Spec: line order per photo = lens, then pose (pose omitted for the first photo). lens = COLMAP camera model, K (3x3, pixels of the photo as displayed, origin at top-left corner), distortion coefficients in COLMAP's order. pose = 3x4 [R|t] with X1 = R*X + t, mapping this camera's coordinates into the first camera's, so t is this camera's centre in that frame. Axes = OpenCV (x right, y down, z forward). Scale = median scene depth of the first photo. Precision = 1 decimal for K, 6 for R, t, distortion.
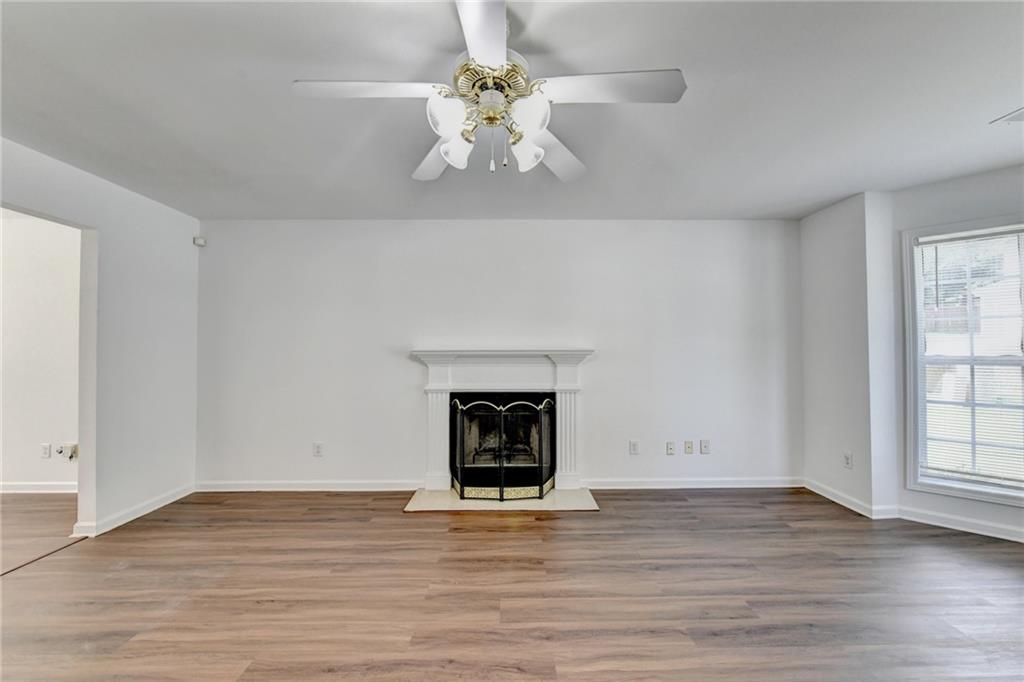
lens RADIAL K [[406.5, 0, 516.2], [0, 406.5, 341.8], [0, 0, 1]] dist [-0.009005, -0.000148]
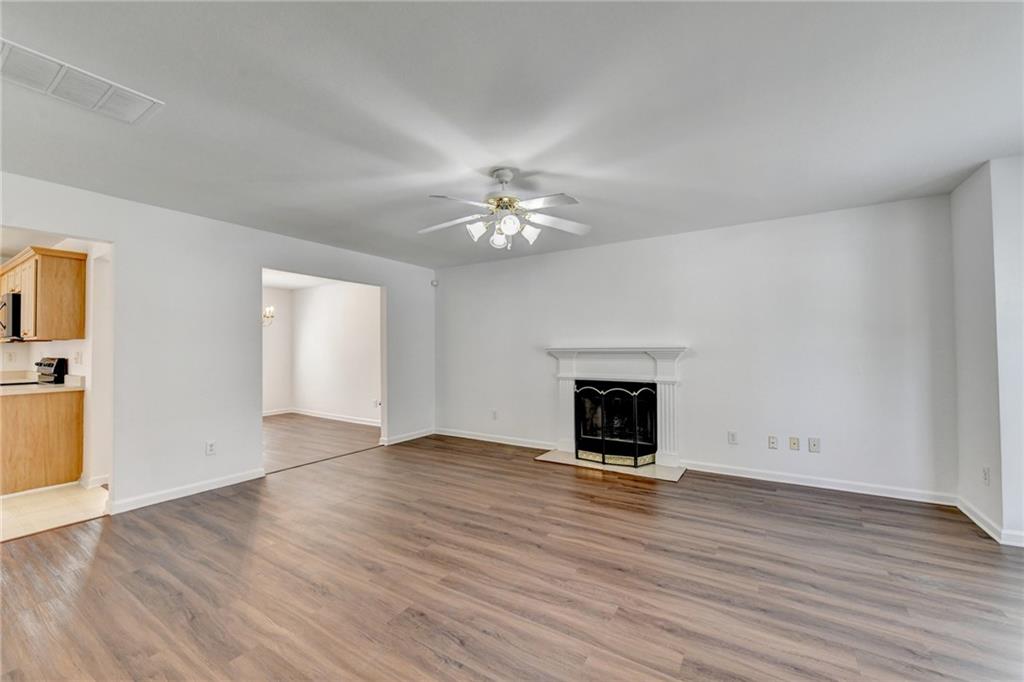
lens RADIAL K [[406.5, 0, 516.2], [0, 406.5, 341.8], [0, 0, 1]] dist [-0.009005, -0.000148]
pose [[0.838939, -0.012768, -0.544075, 0.470297], [0.015782, 0.999875, 0.000870, -0.005073], [0.543996, -0.009317, 0.839036, -0.256208]]
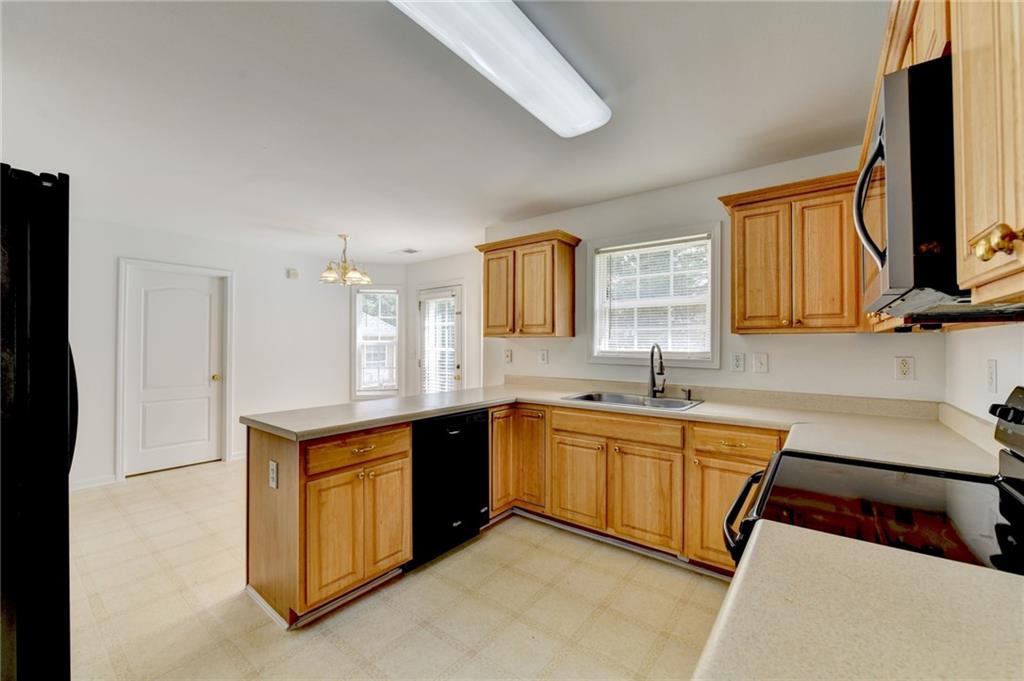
lens RADIAL K [[406.5, 0, 516.2], [0, 406.5, 341.3], [0, 0, 1]] dist [-0.009005, -0.000148]
pose [[-0.619723, -0.007419, -0.784785, -1.188016], [0.015681, 0.999639, -0.021832, -0.014337], [0.784664, -0.025836, -0.619383, -0.101742]]
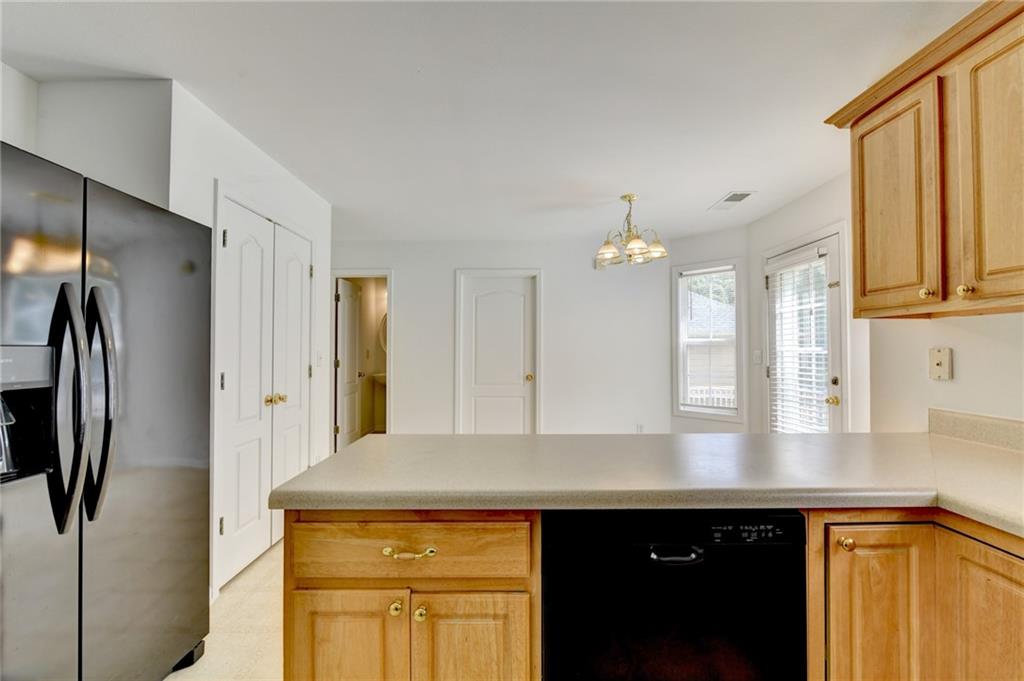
lens RADIAL K [[406.5, 0, 516.2], [0, 406.5, 341.3], [0, 0, 1]] dist [-0.009005, -0.000148]
pose [[-0.999931, 0.001588, 0.011671, -1.632692], [0.001127, 0.999222, -0.039411, -0.005503], [-0.011724, -0.039395, -0.999155, -0.390611]]
